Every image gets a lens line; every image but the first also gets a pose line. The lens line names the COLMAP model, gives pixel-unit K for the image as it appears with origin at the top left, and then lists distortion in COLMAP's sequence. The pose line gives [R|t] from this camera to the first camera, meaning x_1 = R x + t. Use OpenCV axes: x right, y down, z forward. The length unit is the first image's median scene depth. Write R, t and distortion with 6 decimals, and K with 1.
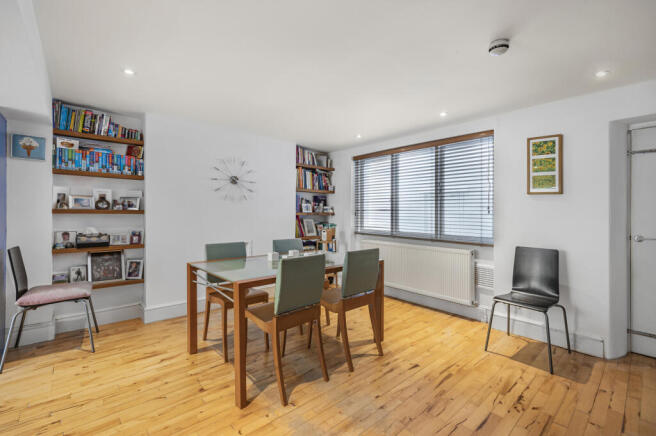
lens RADIAL K [[293.7, 0, 328.0], [0, 293.7, 218.0], [0, 0, 1]] dist [-0.000333, -0.000047]
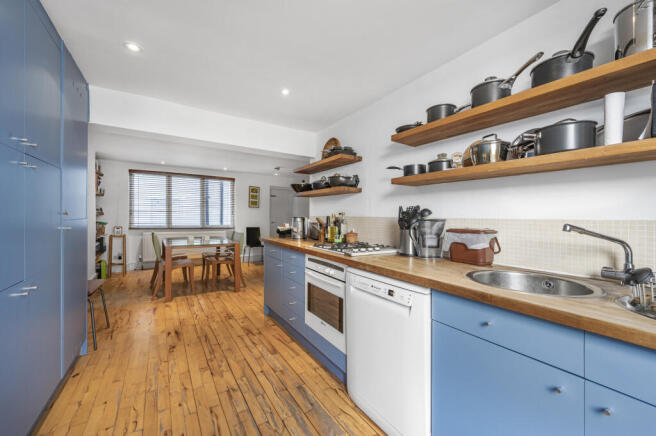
lens RADIAL K [[262.1, 0, 328.0], [0, 262.1, 218.0], [0, 0, 1]] dist [-0.008683, 0.000408]
pose [[0.161314, -0.007872, 0.986872, -0.992198], [0.003701, 0.999966, 0.007372, -0.000510], [-0.986896, 0.002463, 0.161337, -0.047846]]
